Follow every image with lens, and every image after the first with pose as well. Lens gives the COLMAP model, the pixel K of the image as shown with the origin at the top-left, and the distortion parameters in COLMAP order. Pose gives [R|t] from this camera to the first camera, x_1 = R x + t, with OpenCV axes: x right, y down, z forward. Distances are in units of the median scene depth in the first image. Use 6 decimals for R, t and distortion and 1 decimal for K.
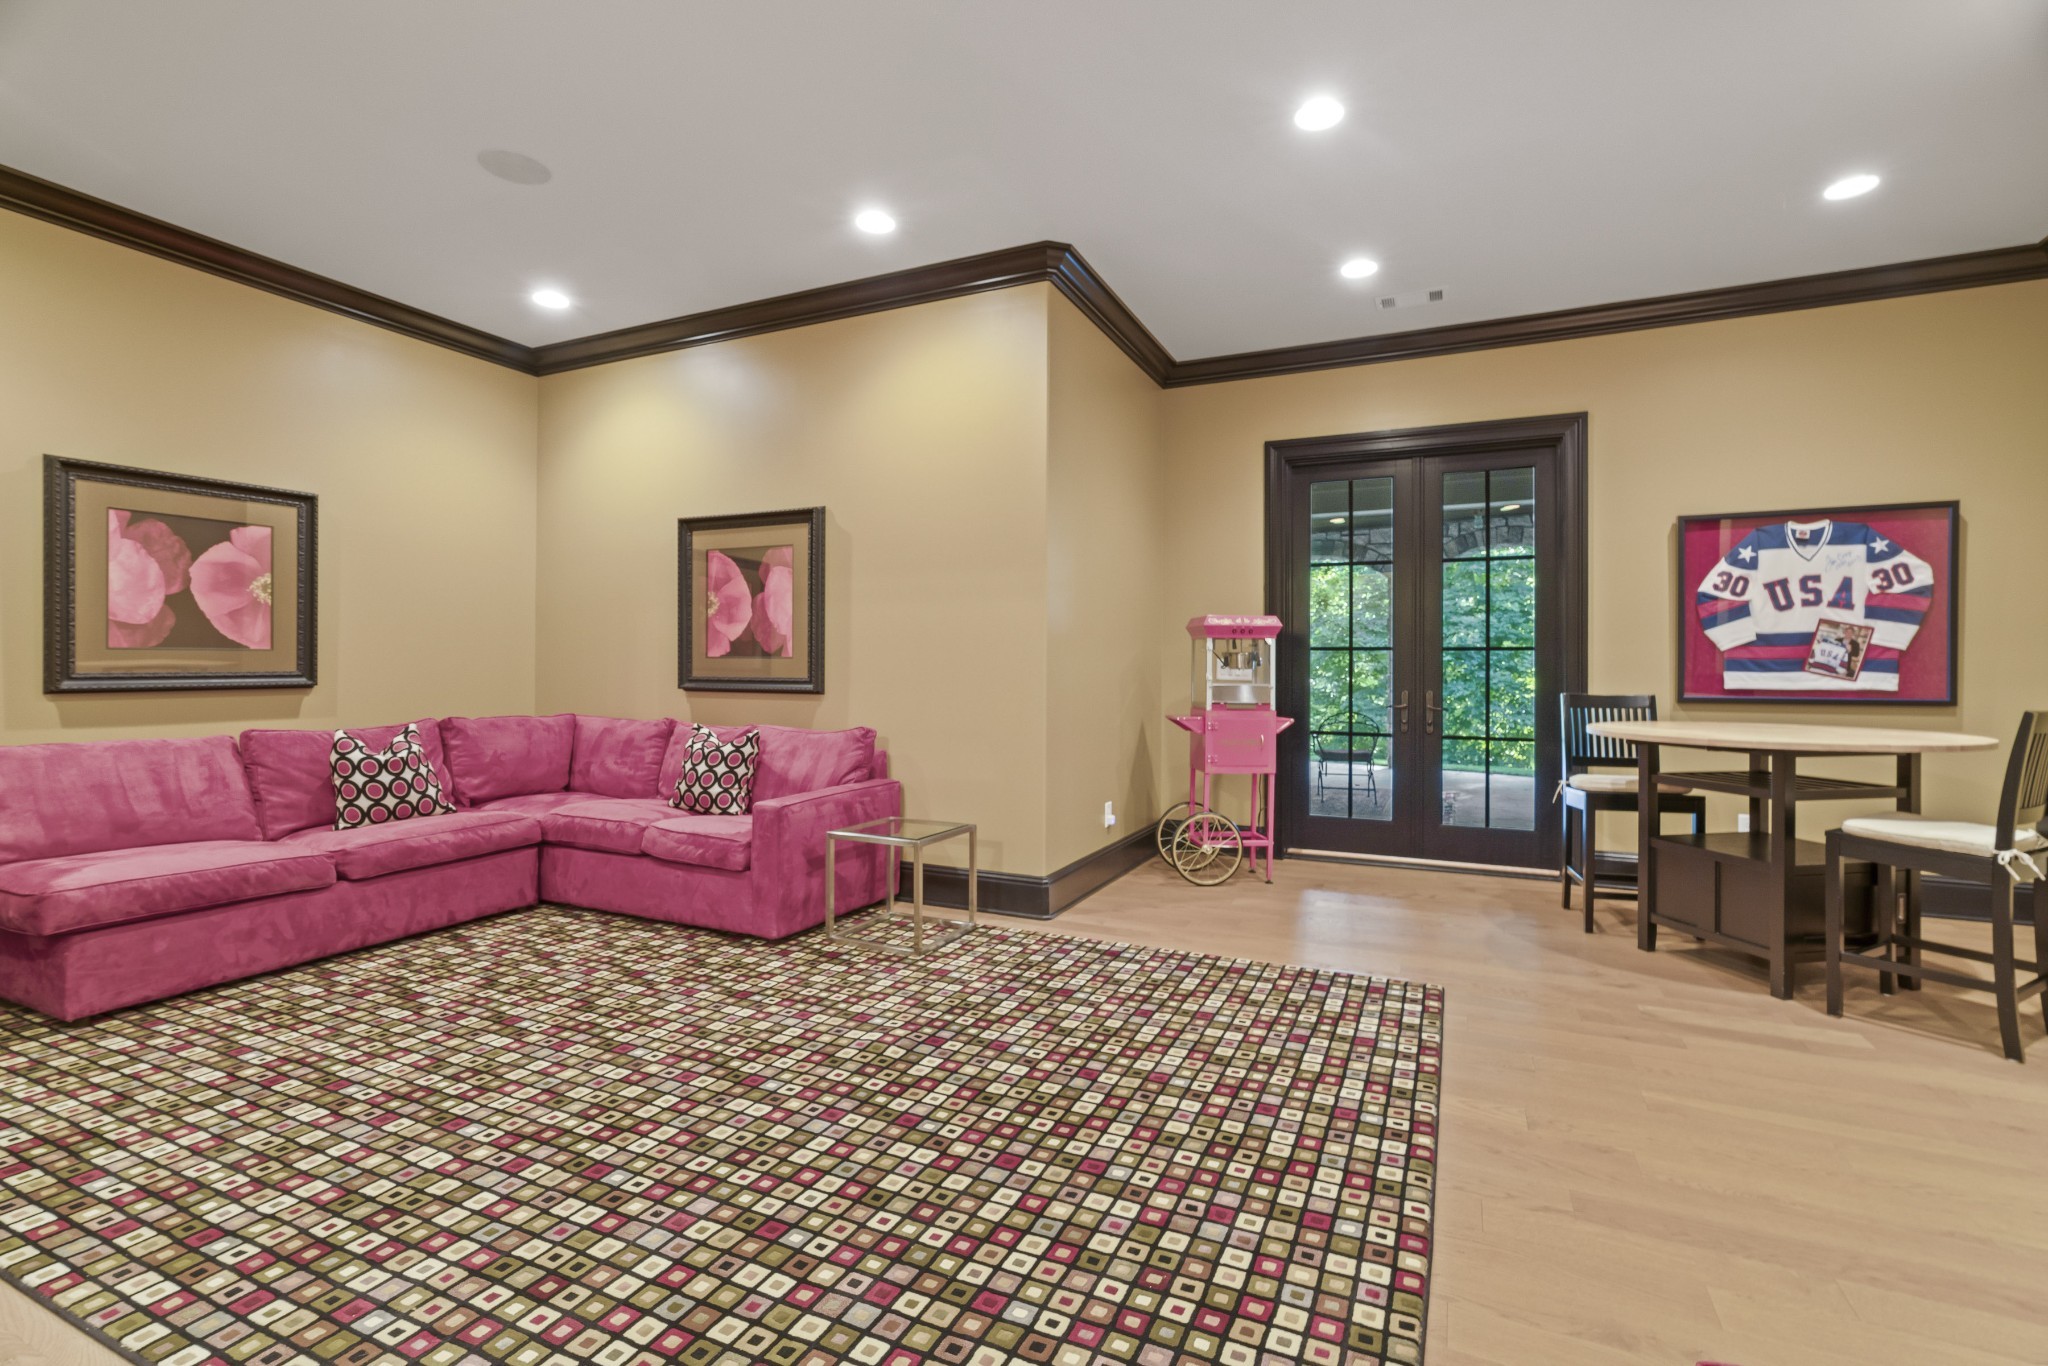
lens RADIAL K [[908.0, 0, 1021.7], [0, 908.0, 667.7], [0, 0, 1]] dist [-0.005892, 0.001107]
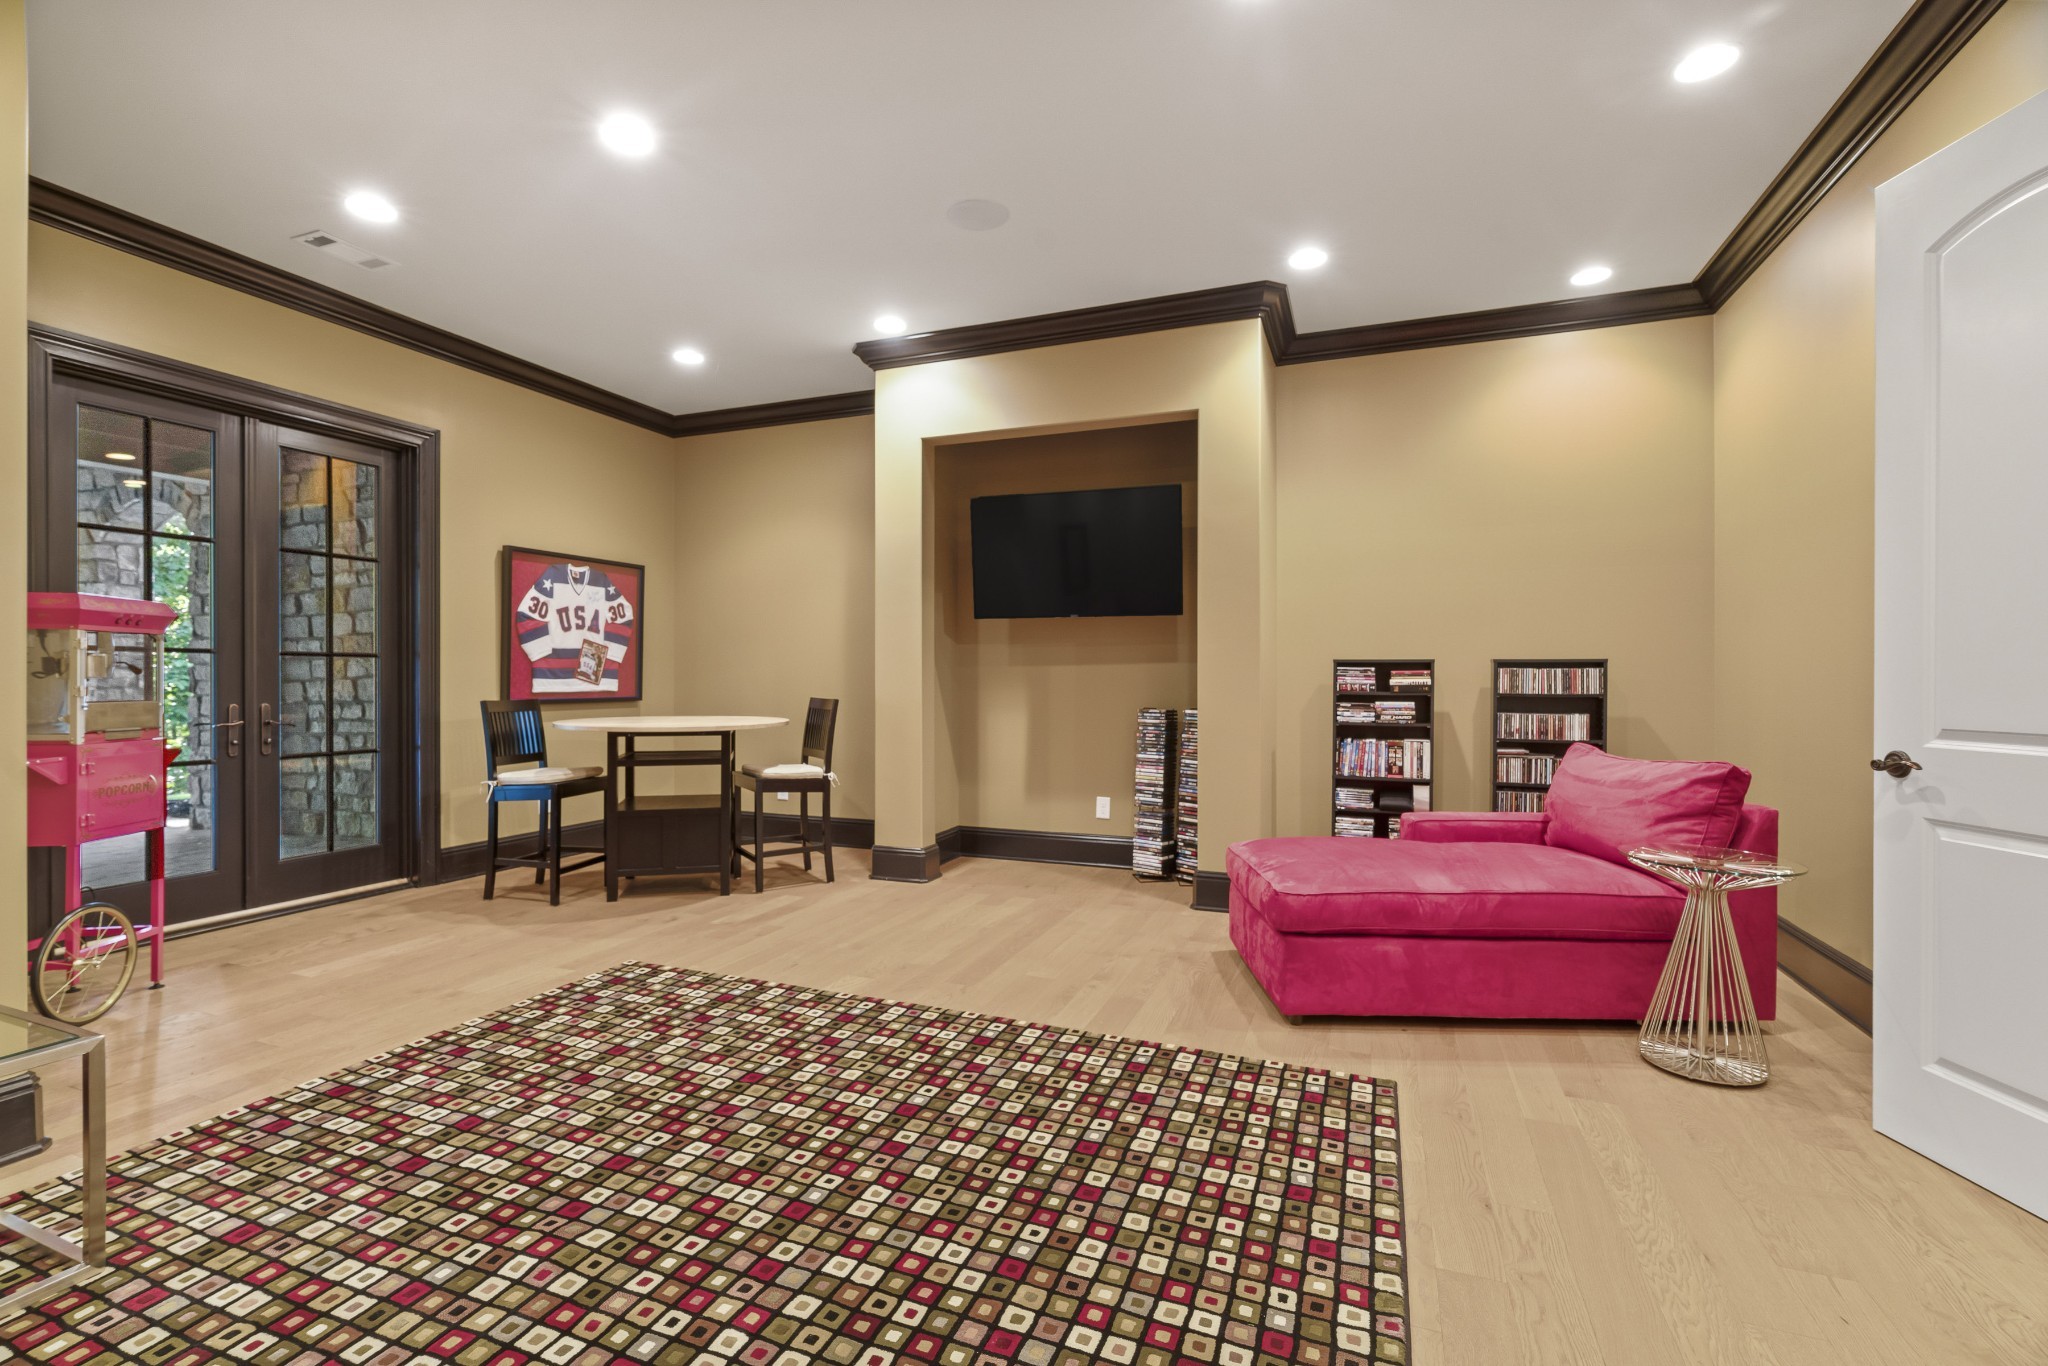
lens RADIAL K [[908.0, 0, 1021.7], [0, 908.0, 667.7], [0, 0, 1]] dist [-0.005892, 0.001107]
pose [[-0.056829, 0.007988, 0.998352, -0.510783], [-0.001279, 0.999967, -0.008073, -0.001435], [-0.998383, -0.001735, -0.056817, 0.433545]]
